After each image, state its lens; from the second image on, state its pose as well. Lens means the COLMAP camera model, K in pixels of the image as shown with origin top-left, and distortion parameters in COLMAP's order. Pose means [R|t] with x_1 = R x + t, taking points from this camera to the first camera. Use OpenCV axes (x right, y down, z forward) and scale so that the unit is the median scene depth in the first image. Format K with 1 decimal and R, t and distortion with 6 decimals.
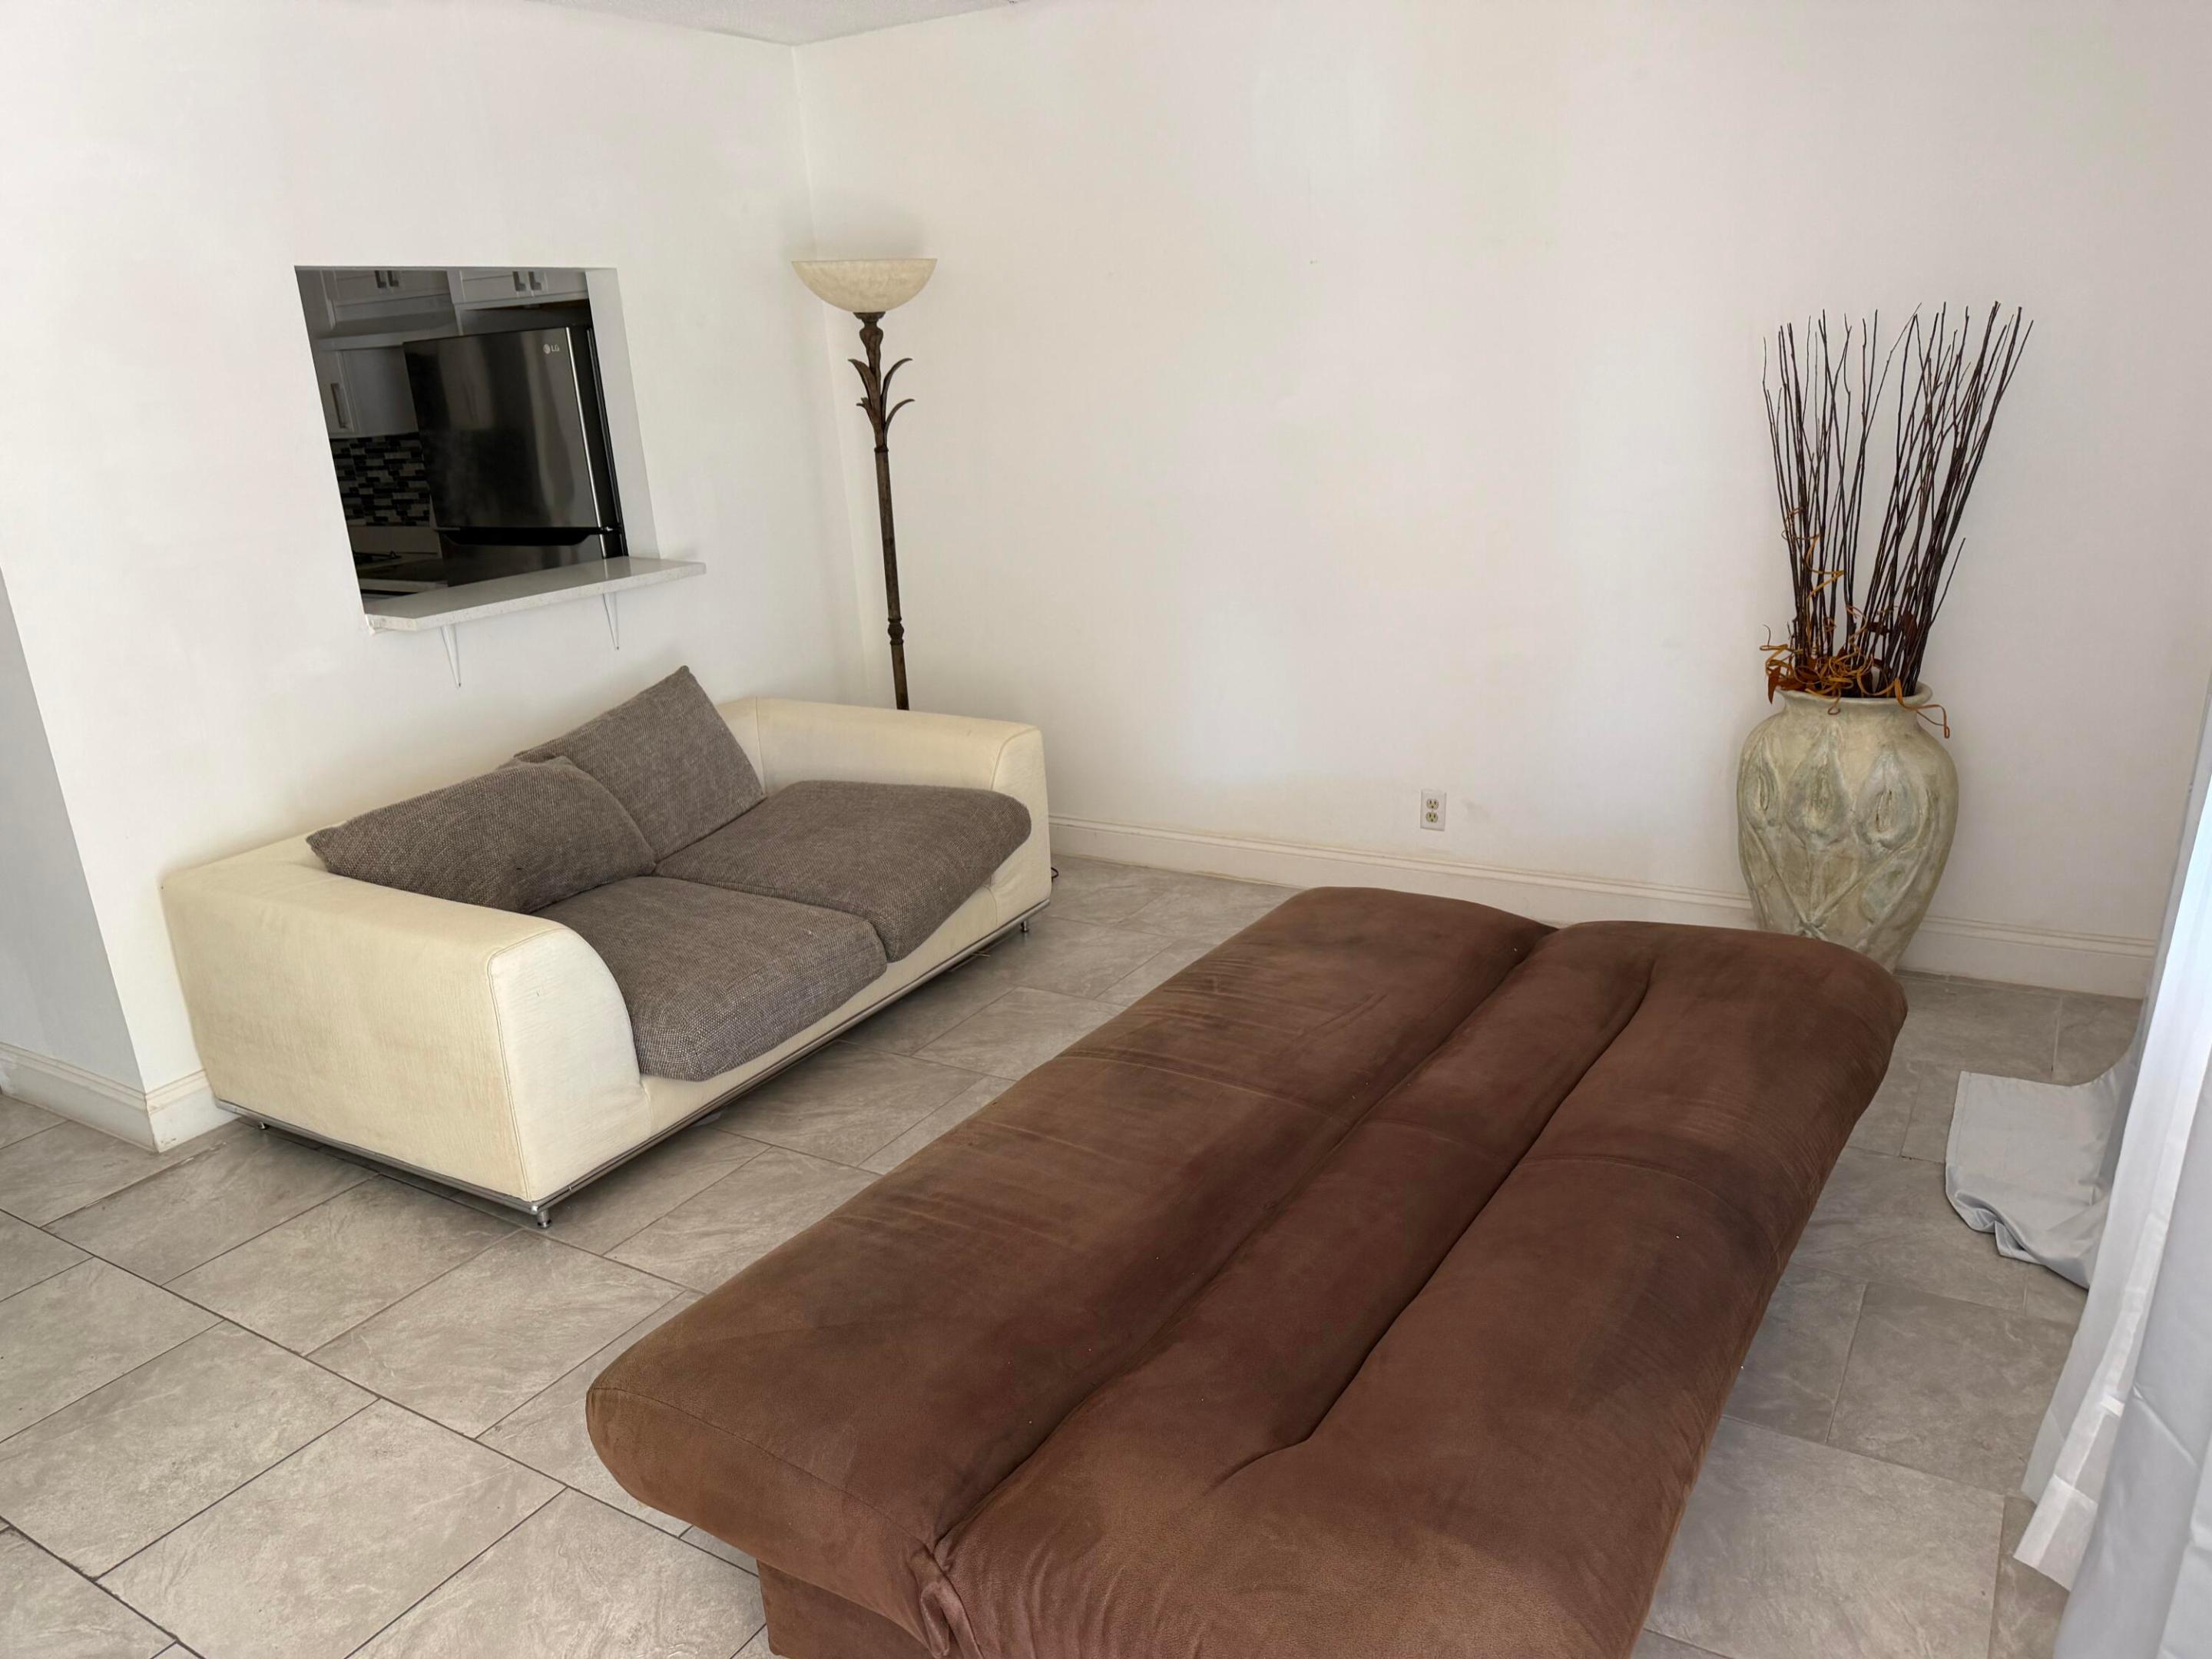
lens RADIAL K [[1552.6, 0, 1125.5], [0, 1552.6, 850.2], [0, 0, 1]] dist [0.038259, -0.057636]
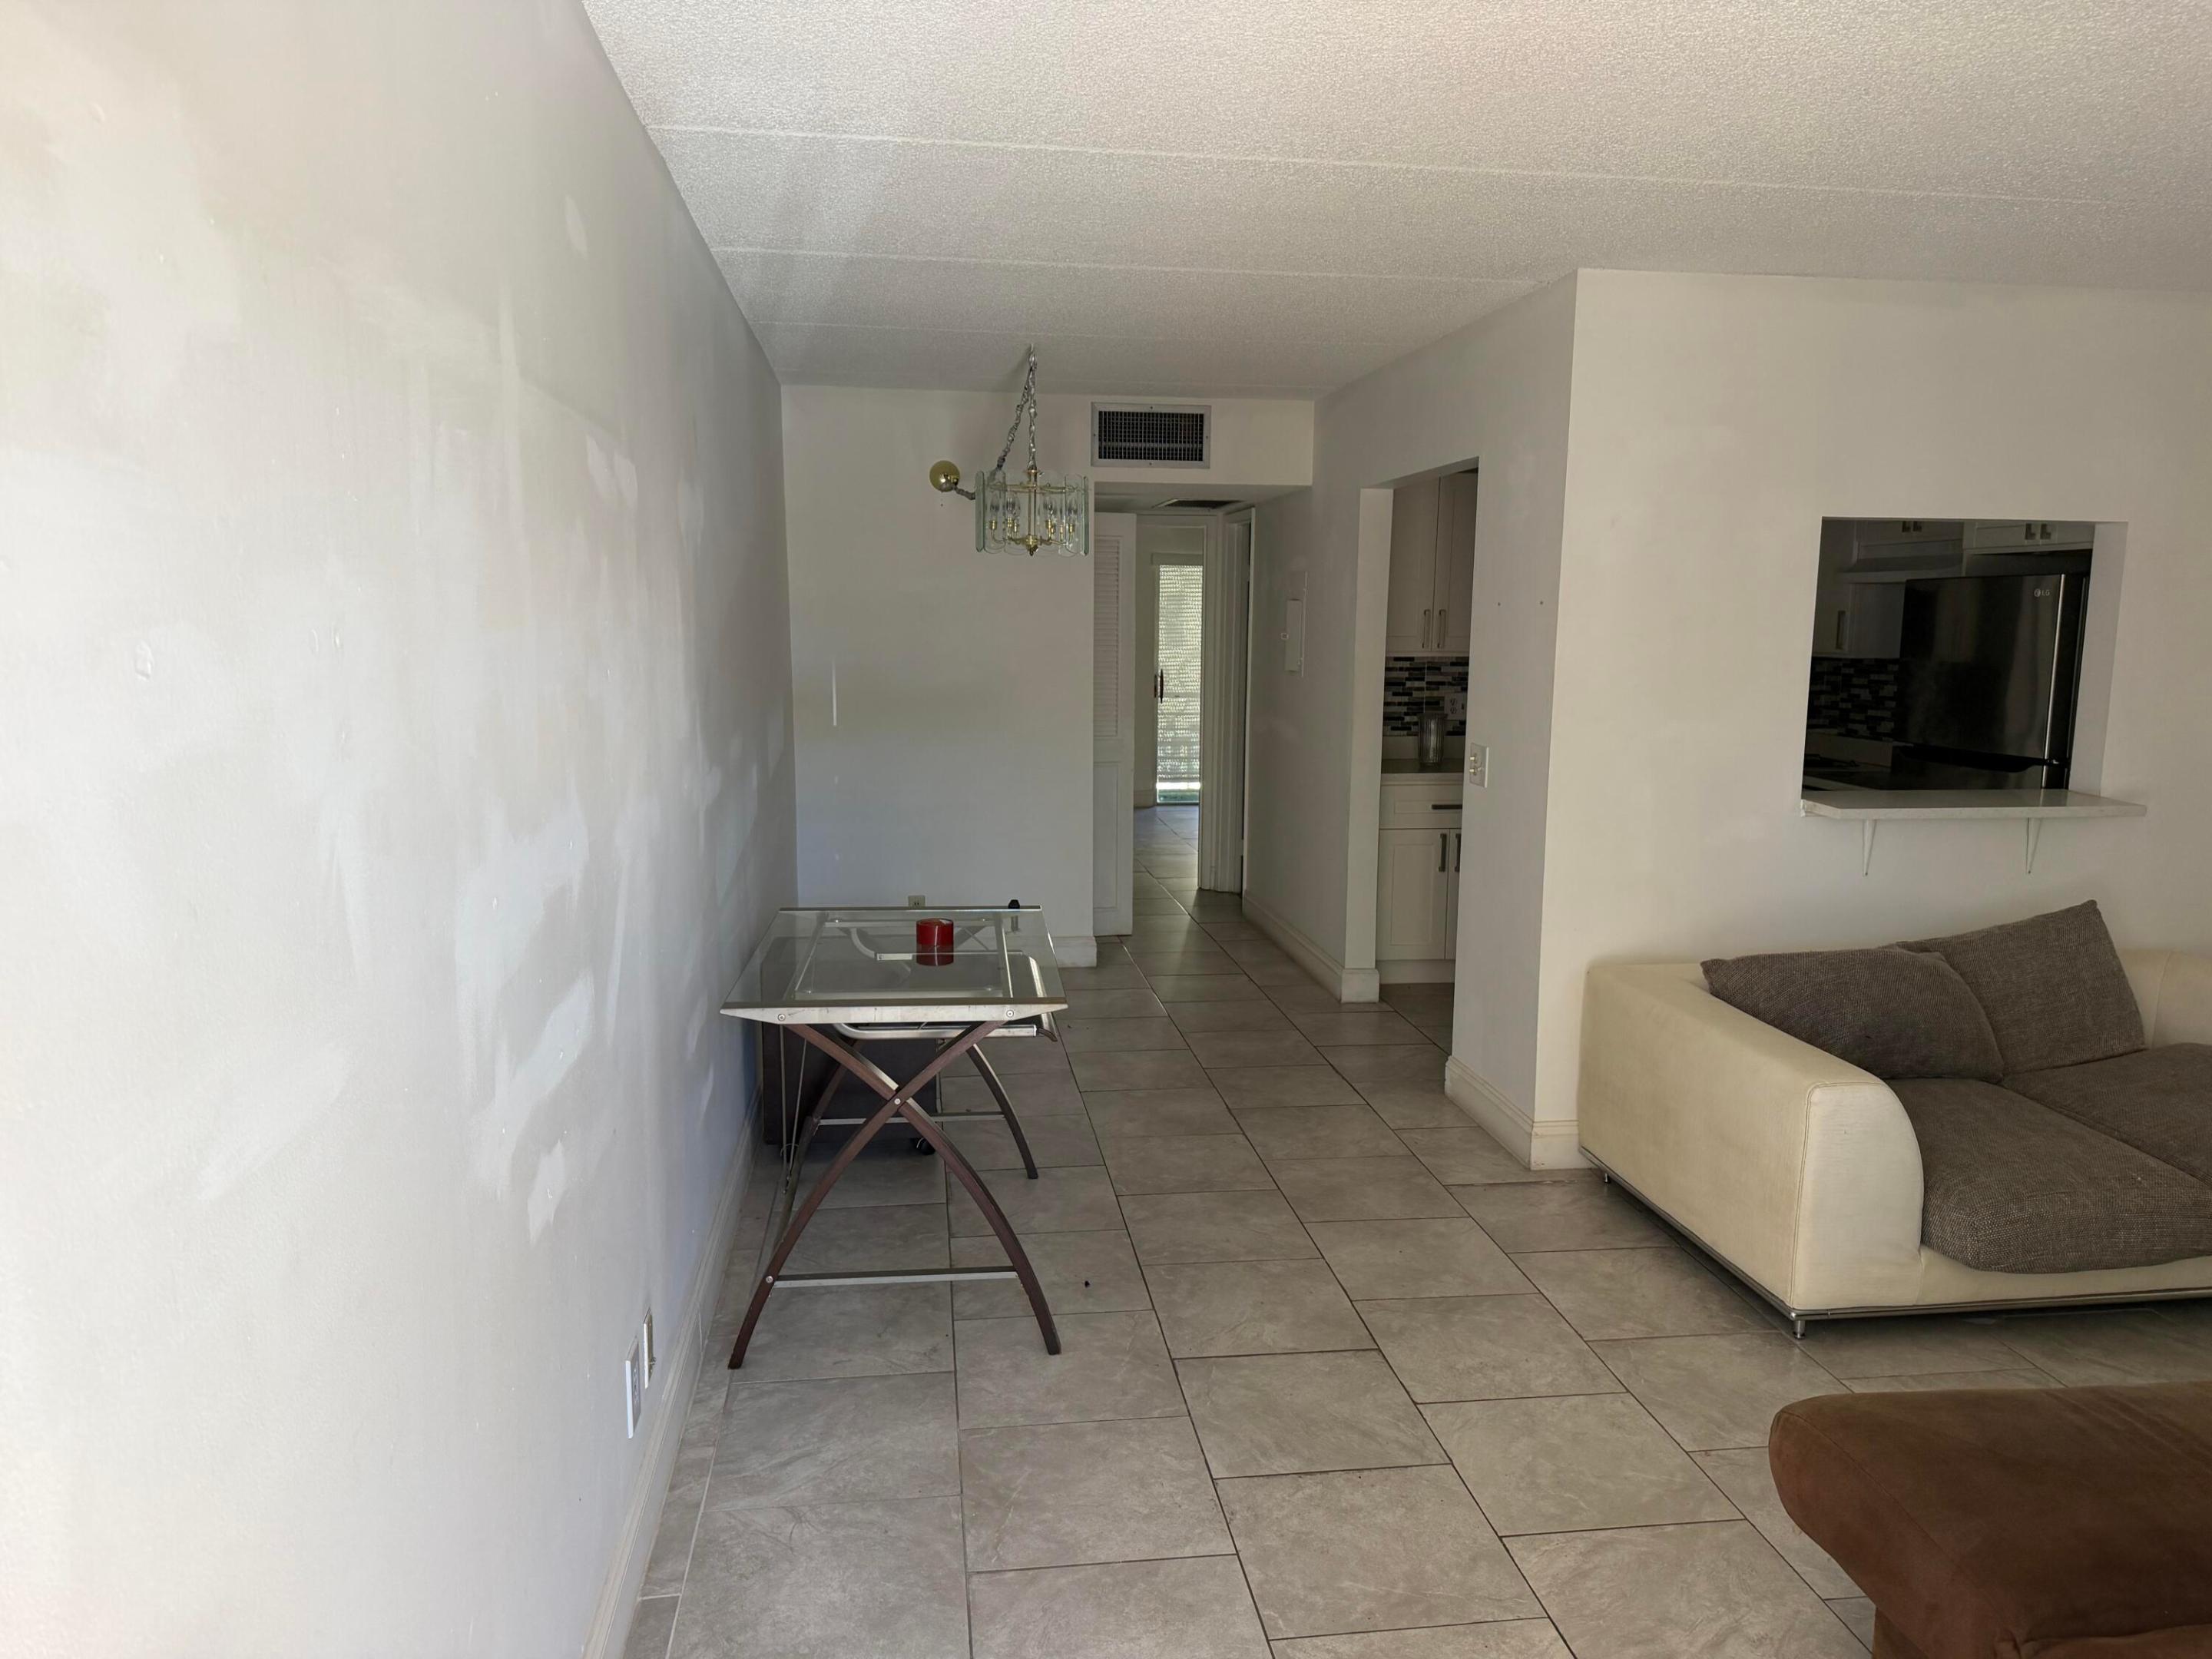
lens RADIAL K [[1552.6, 0, 1125.5], [0, 1552.6, 850.2], [0, 0, 1]] dist [0.038259, -0.057636]
pose [[0.629454, 0.181584, -0.755523, 0.099663], [-0.283590, 0.958928, -0.005799, 0.041512], [0.723440, 0.217909, 0.655096, -0.150726]]
